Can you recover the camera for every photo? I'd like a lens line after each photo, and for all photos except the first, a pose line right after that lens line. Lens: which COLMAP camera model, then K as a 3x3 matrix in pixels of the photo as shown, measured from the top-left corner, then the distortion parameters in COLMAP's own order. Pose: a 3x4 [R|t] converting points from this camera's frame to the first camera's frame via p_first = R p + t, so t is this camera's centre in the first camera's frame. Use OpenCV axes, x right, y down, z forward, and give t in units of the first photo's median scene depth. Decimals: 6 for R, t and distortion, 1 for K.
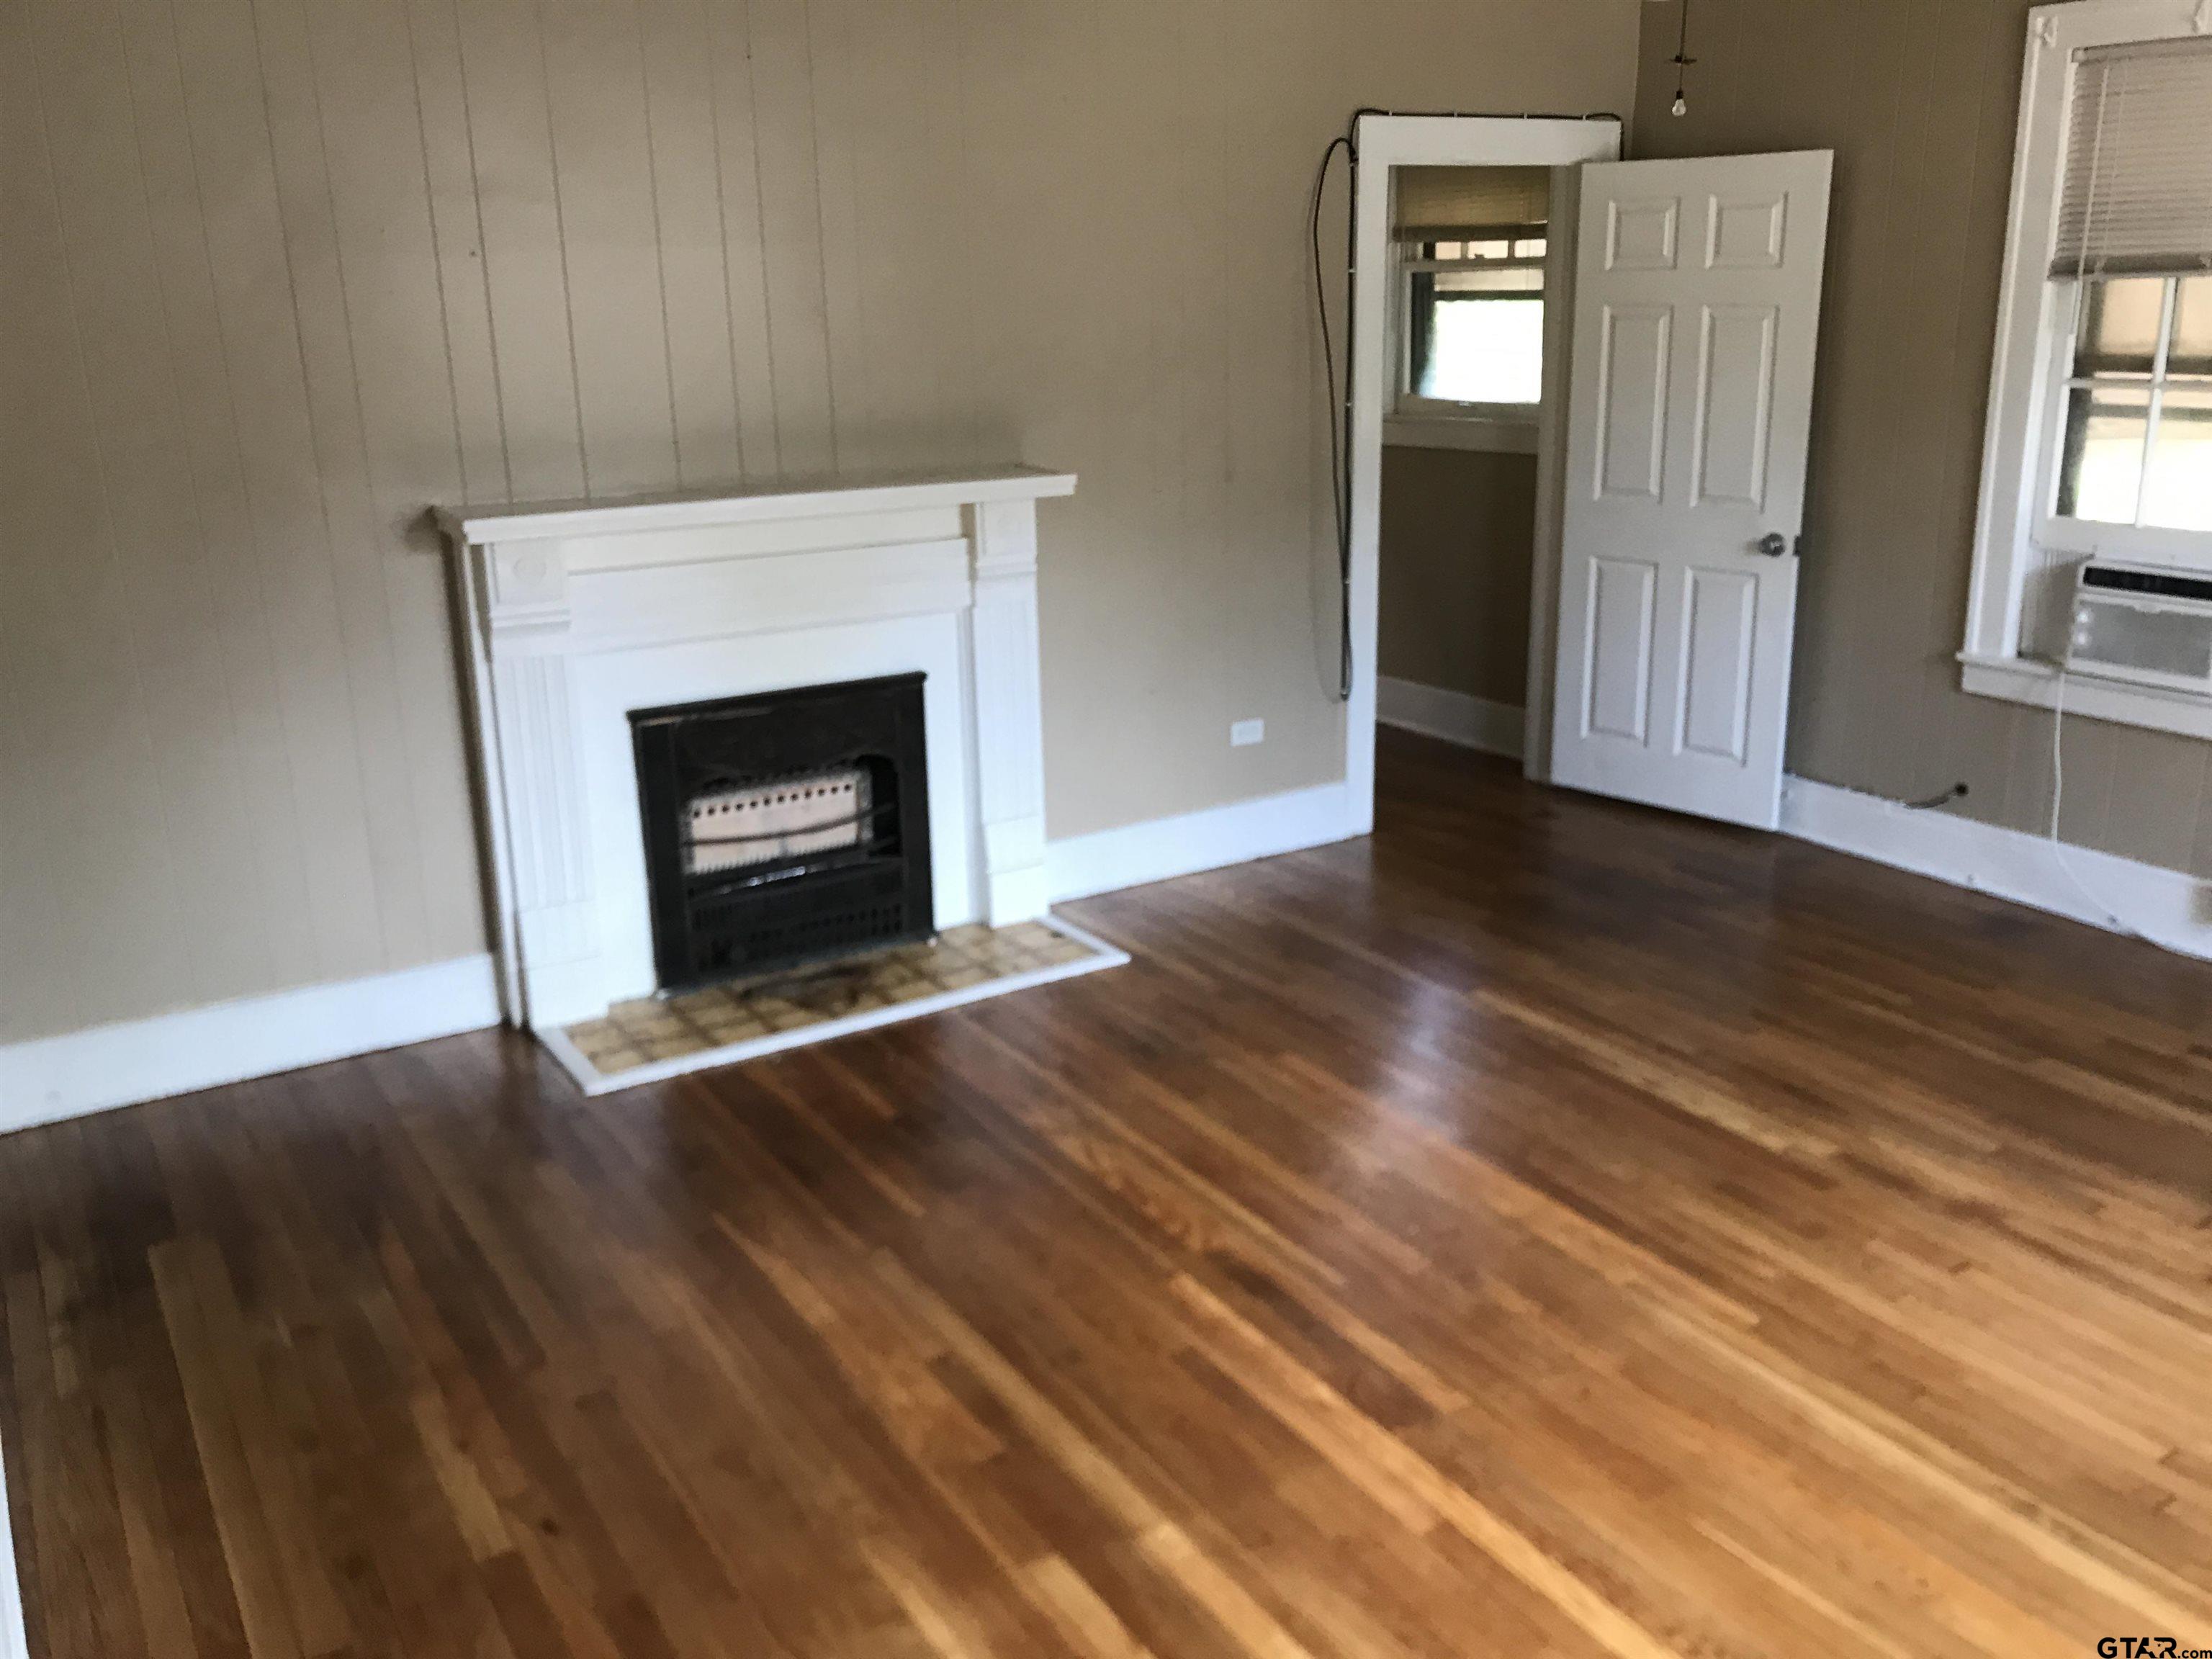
lens RADIAL K [[1845.5, 0, 1114.8], [0, 1845.5, 799.4], [0, 0, 1]] dist [0.000119, 0.002651]
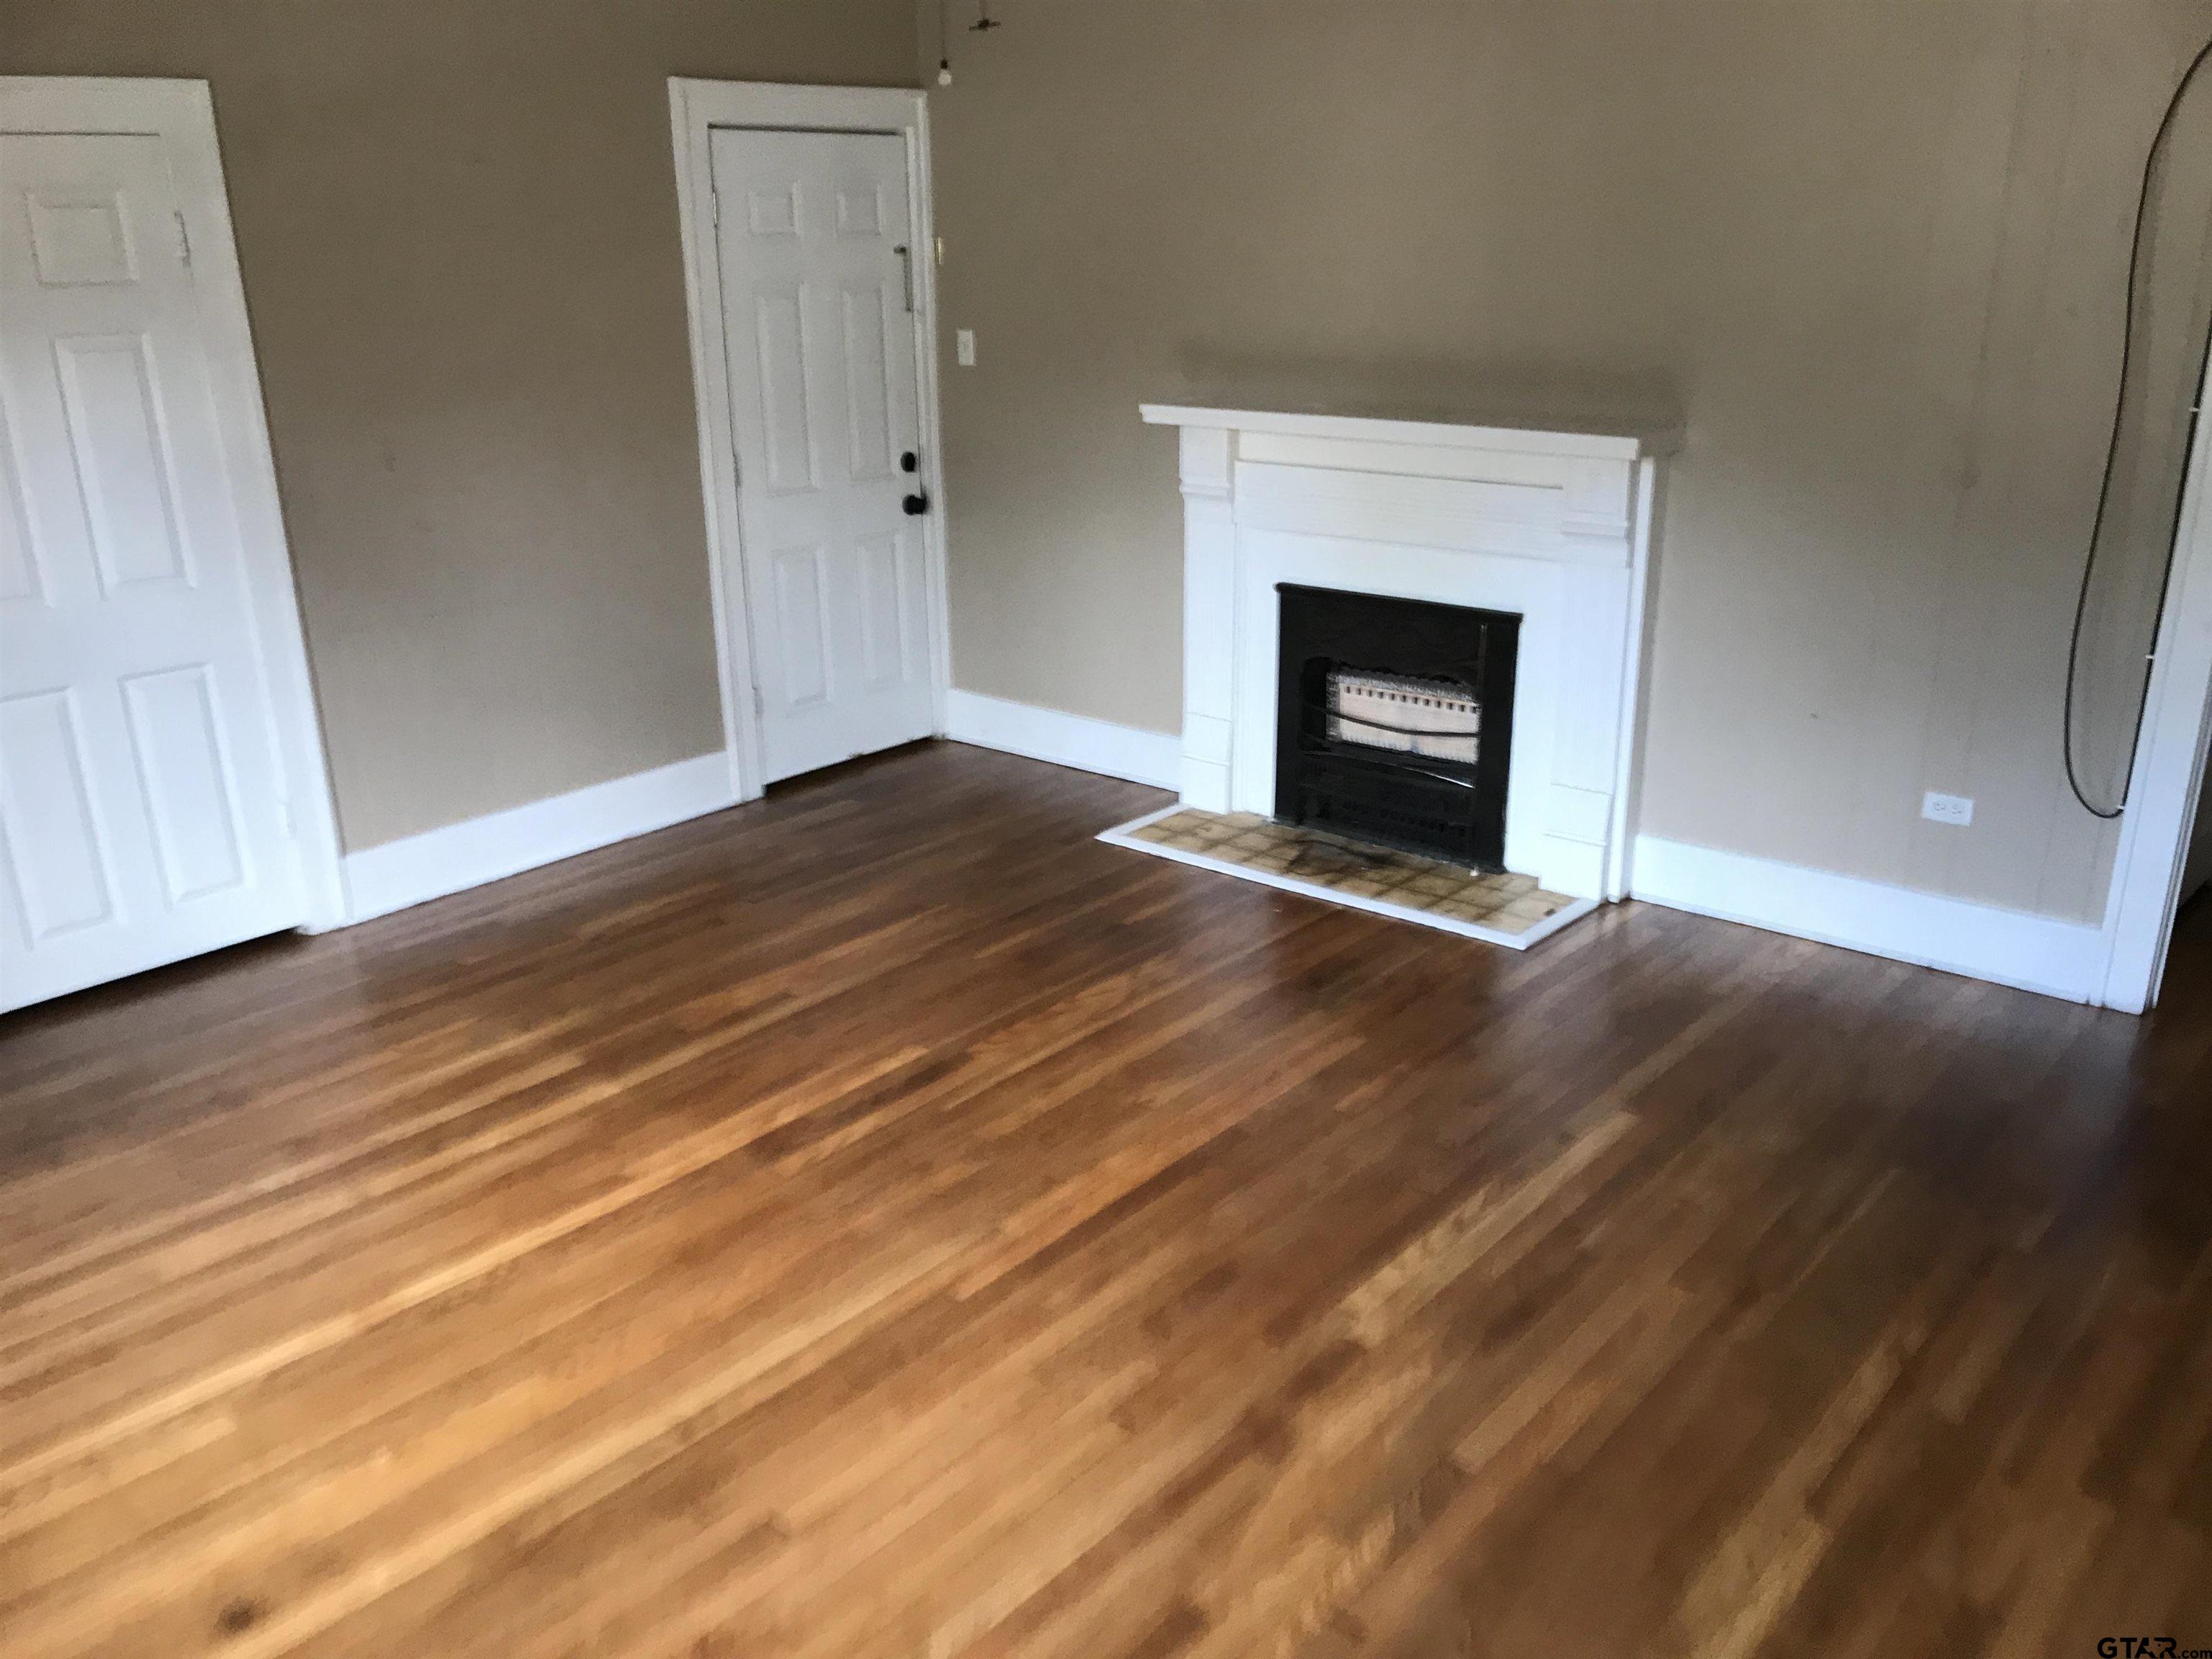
lens RADIAL K [[1748.6, 0, 1103.6], [0, 1748.6, 989.9], [0, 0, 1]] dist [0.063356, -0.155486]
pose [[0.303923, 0.394325, -0.867259, 0.826654], [-0.256237, 0.910610, 0.324240, -0.149863], [0.917591, 0.123680, 0.377796, 0.491172]]
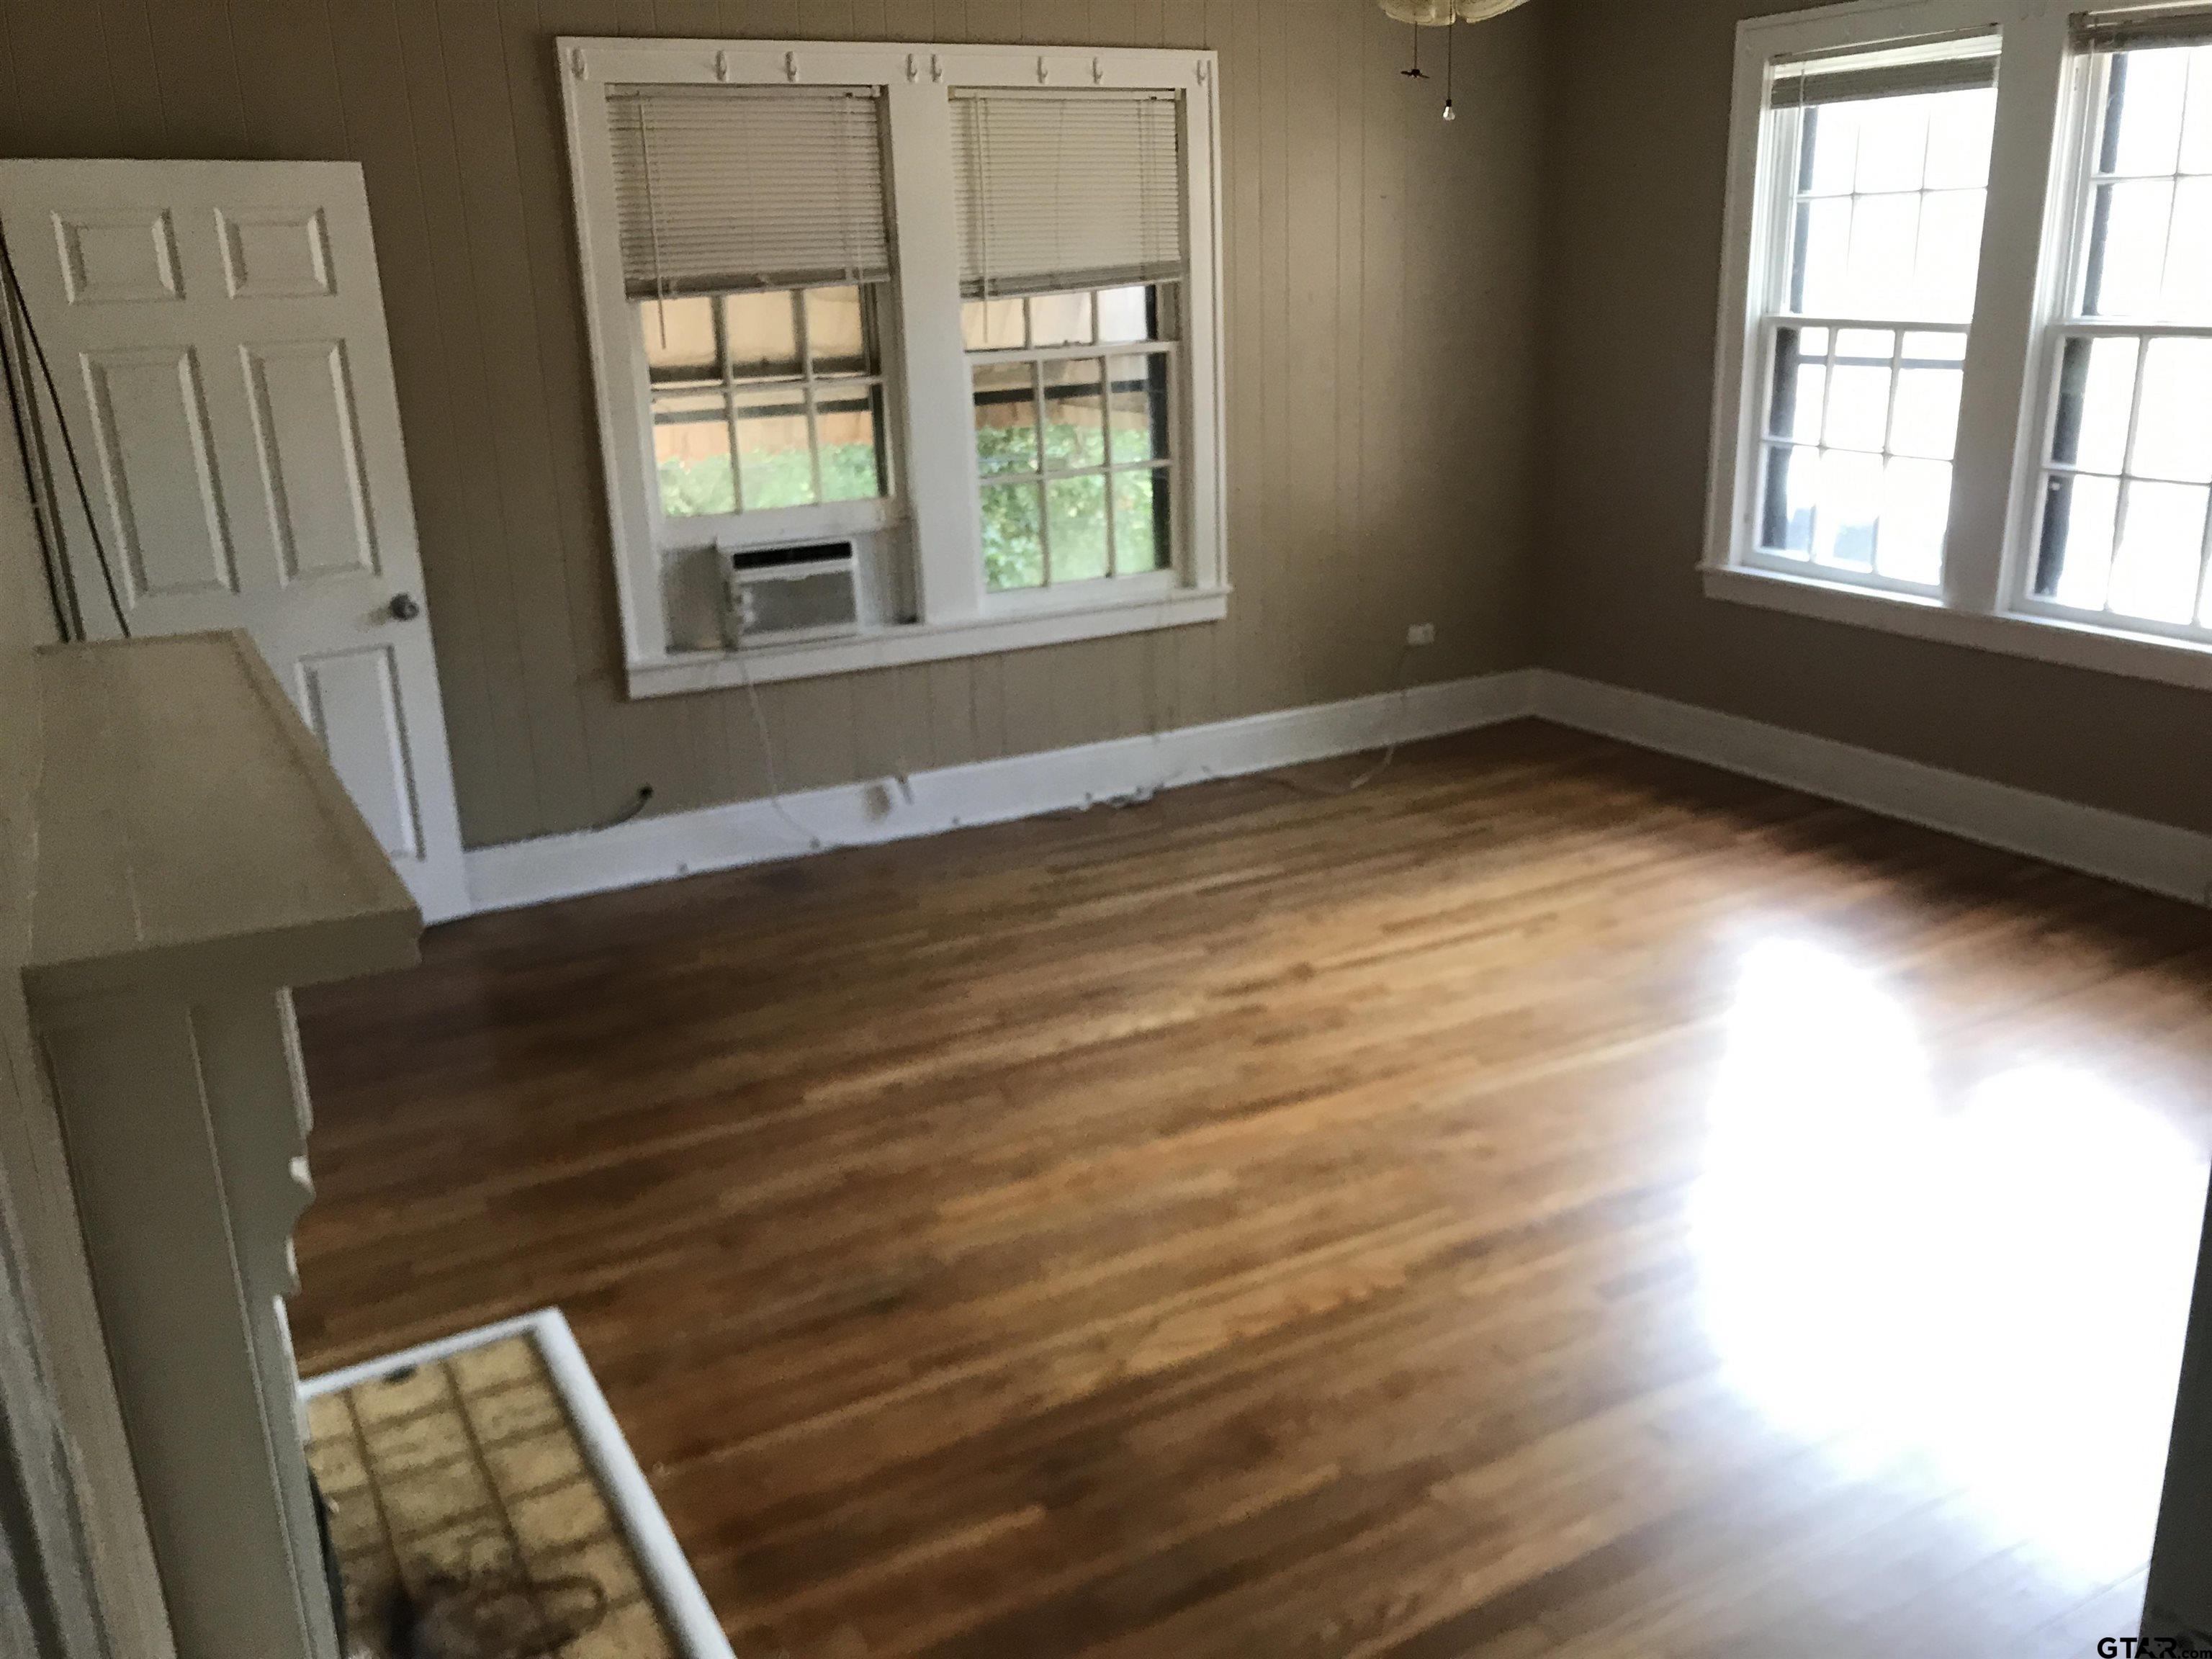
lens RADIAL K [[1822.4, 0, 1106.0], [0, 1822.4, 829.5], [0, 0, 1]] dist [0.005768, 0.002818]
pose [[0.059319, -0.278382, 0.958637, -0.617819], [0.307418, 0.918750, 0.247777, -0.192207], [-0.949724, 0.280004, 0.140079, 0.733752]]
